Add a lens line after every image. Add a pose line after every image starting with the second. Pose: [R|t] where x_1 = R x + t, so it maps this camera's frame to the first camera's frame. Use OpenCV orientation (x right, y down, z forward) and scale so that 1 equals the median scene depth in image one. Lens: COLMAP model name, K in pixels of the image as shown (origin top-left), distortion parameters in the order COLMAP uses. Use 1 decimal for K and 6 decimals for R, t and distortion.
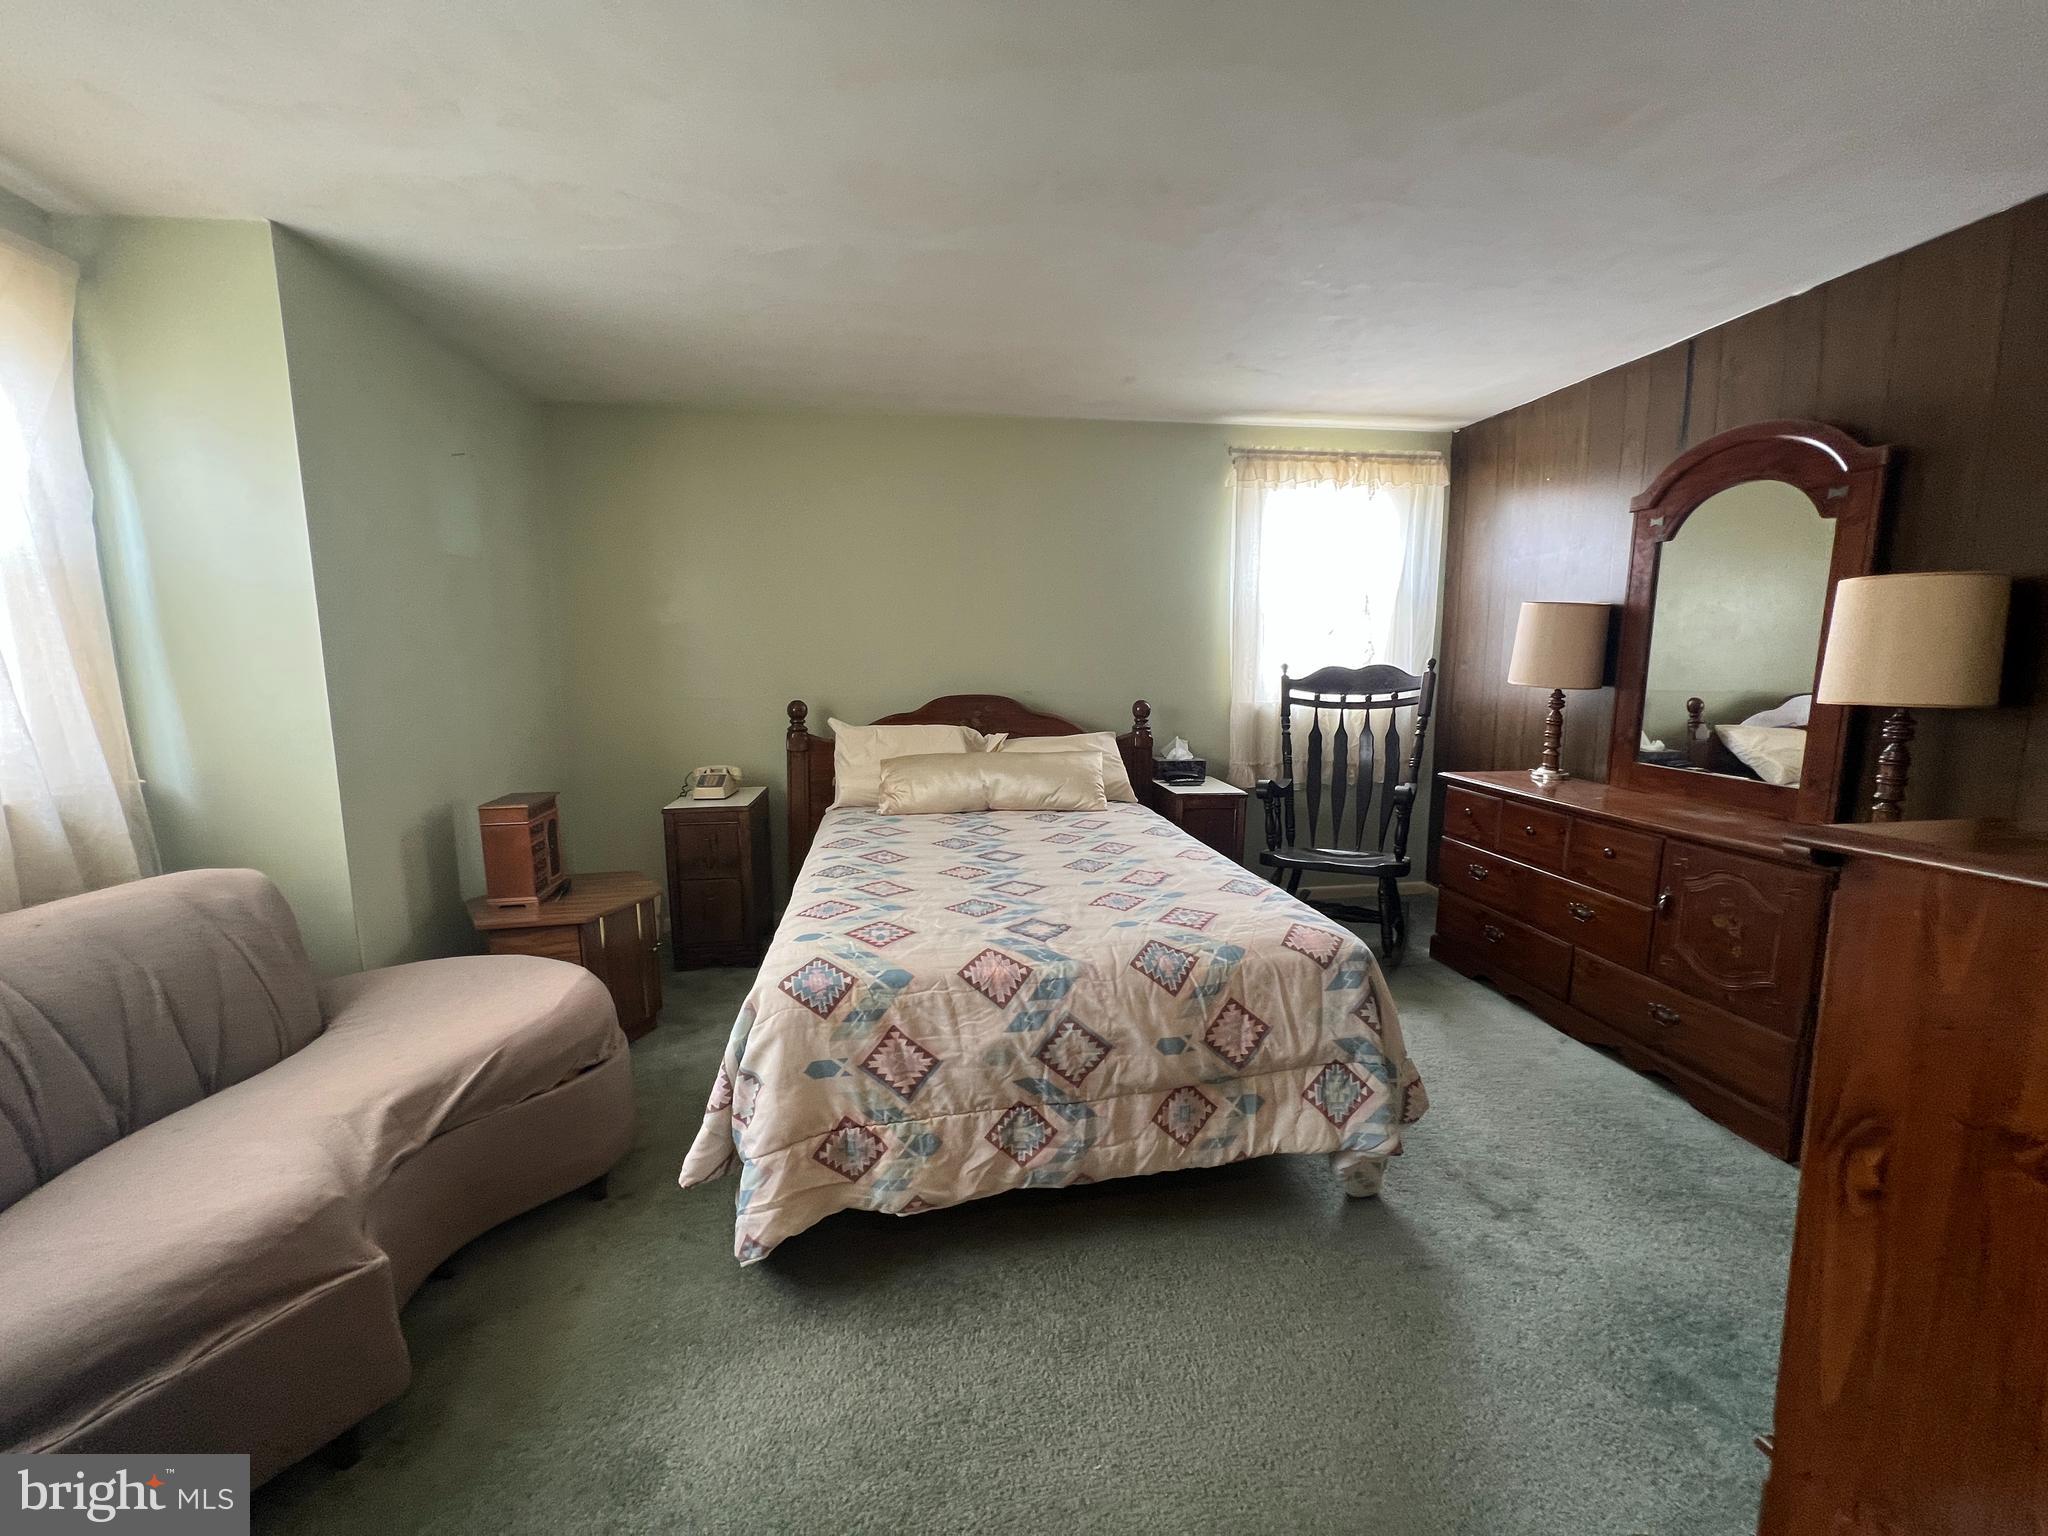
lens RADIAL K [[827.0, 0, 1031.5], [0, 827.0, 762.3], [0, 0, 1]] dist [0.003790, 0.000007]
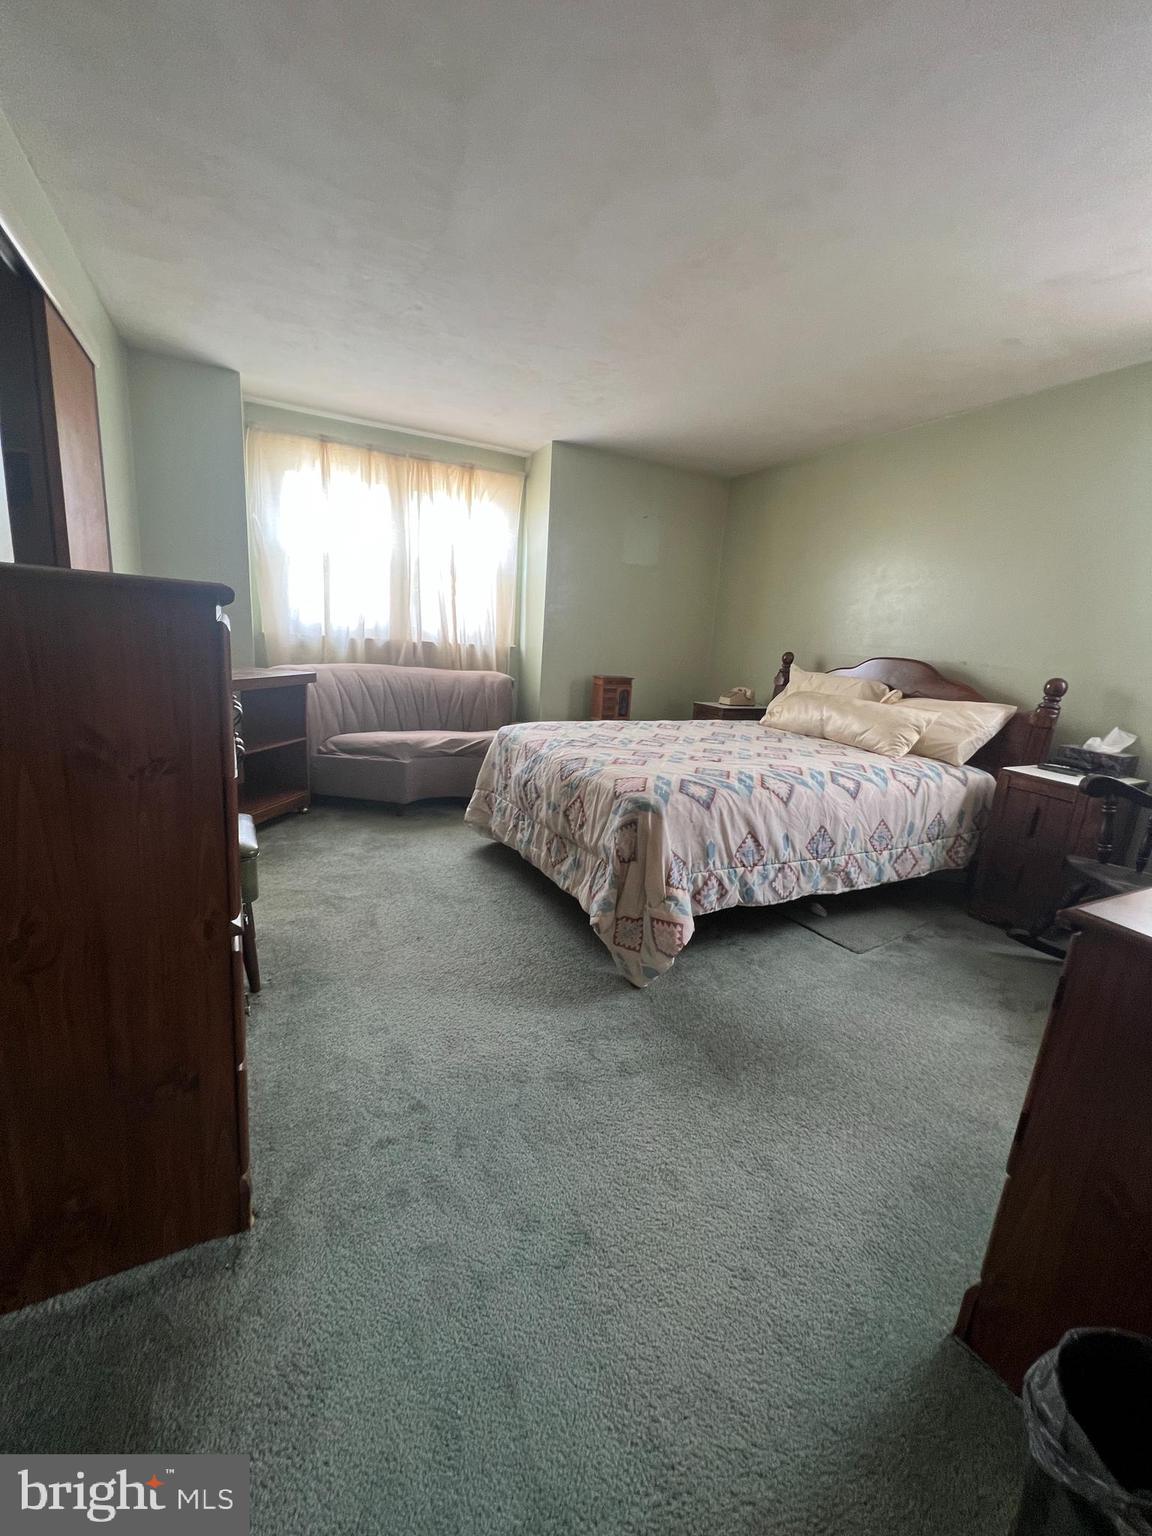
lens RADIAL K [[620.2, 0, 575.9], [0, 620.2, 769.8], [0, 0, 1]] dist [0.003790, 0.000007]
pose [[0.314062, 0.231709, -0.920693, 0.998117], [-0.194976, 0.964832, 0.176308, 0.012714], [0.929166, 0.124141, 0.348195, 0.401678]]
